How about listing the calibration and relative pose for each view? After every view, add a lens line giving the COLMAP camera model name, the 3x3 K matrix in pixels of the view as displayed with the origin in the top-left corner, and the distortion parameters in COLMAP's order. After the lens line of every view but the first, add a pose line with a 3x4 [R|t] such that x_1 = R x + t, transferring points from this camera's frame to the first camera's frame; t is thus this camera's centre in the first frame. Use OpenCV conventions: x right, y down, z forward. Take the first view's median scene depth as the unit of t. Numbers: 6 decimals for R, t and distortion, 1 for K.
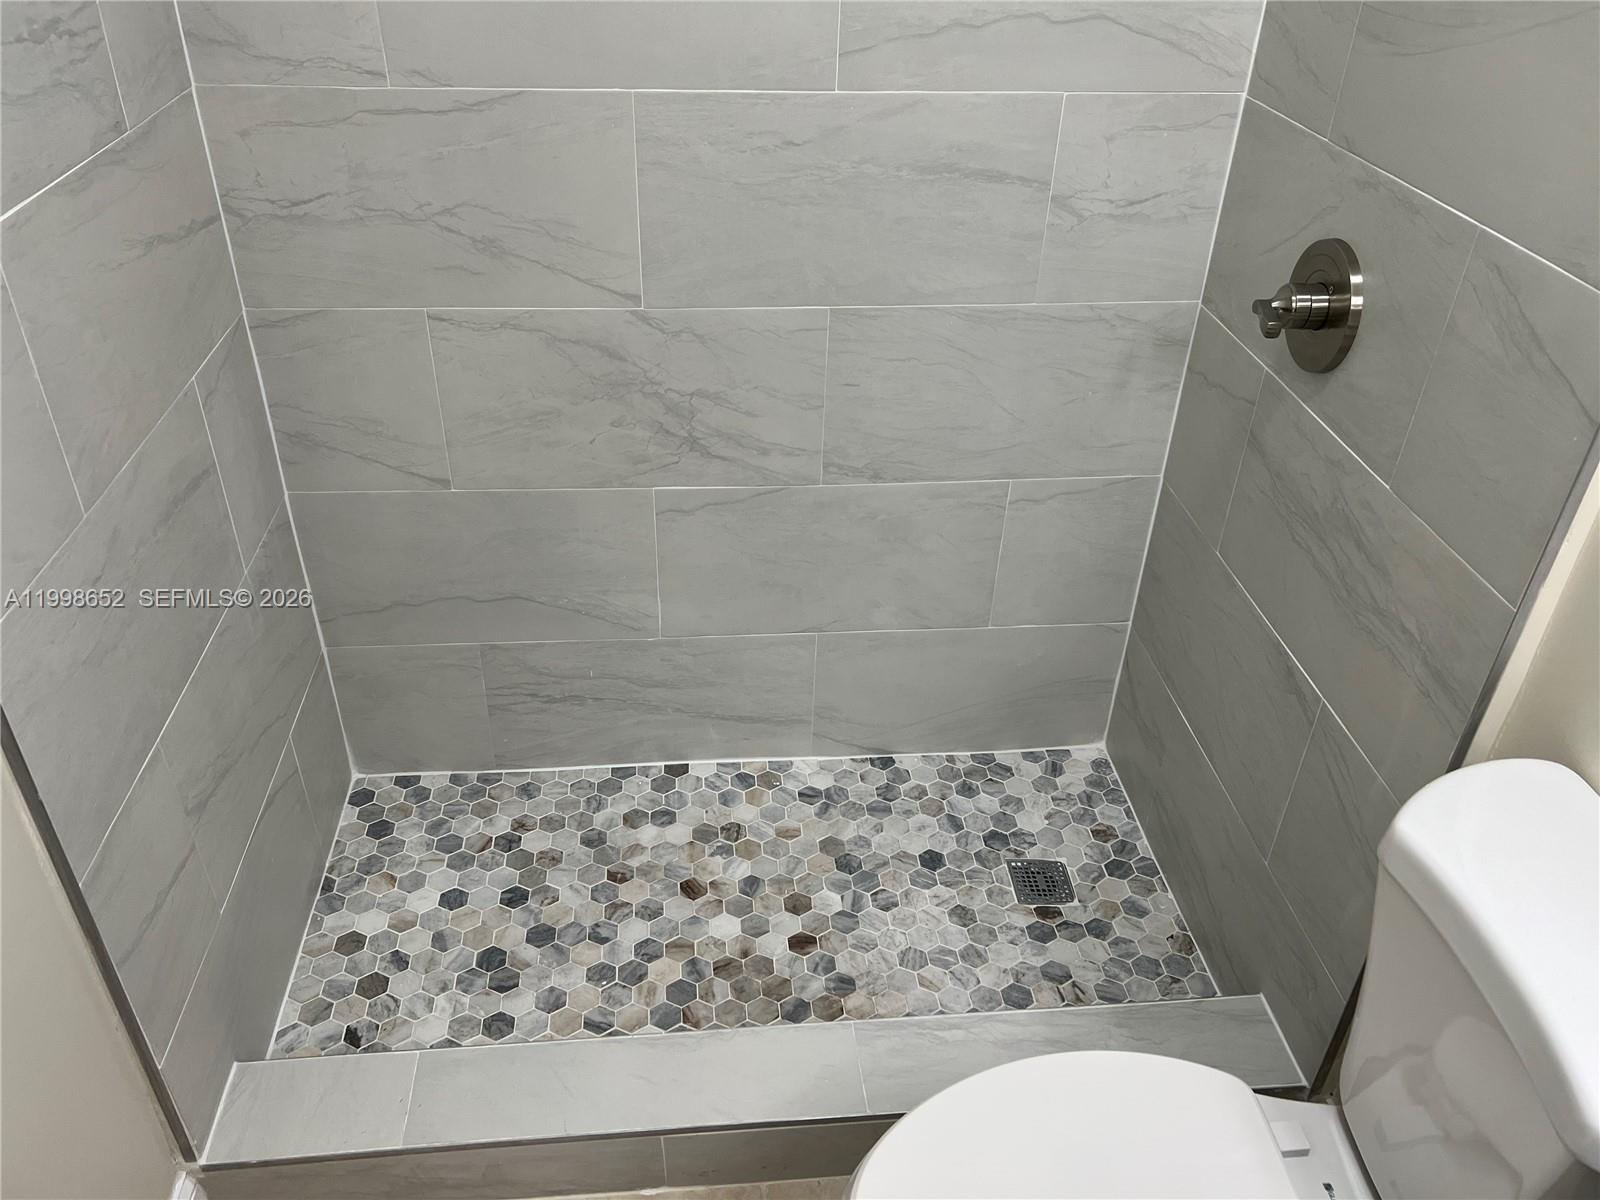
lens RADIAL K [[1218.2, 0, 792.0], [0, 1218.2, 612.6], [0, 0, 1]] dist [0.037583, -0.035104]
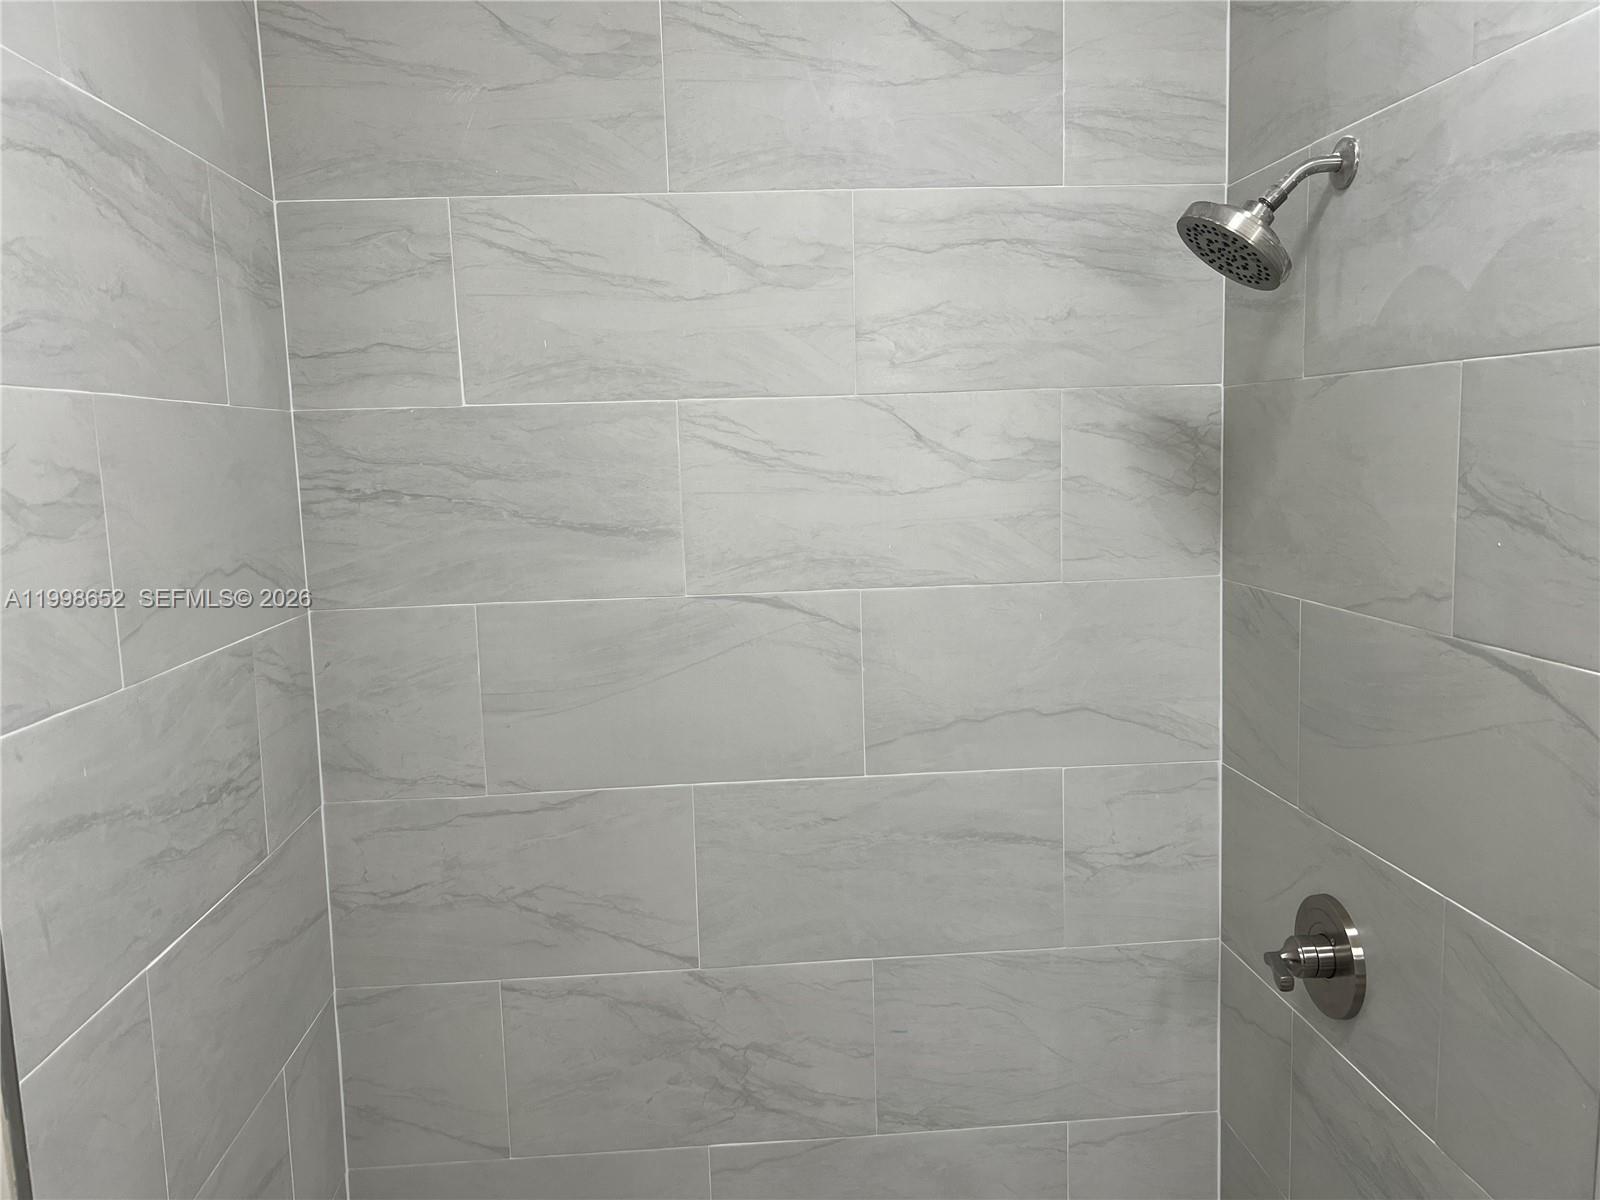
lens RADIAL K [[1218.2, 0, 790.1], [0, 1218.2, 607.2], [0, 0, 1]] dist [0.037583, -0.035104]
pose [[0.998214, -0.053791, -0.026006, 0.003023], [0.036183, 0.890616, -0.453314, -0.043819], [0.047545, 0.451563, 0.890972, -0.107218]]
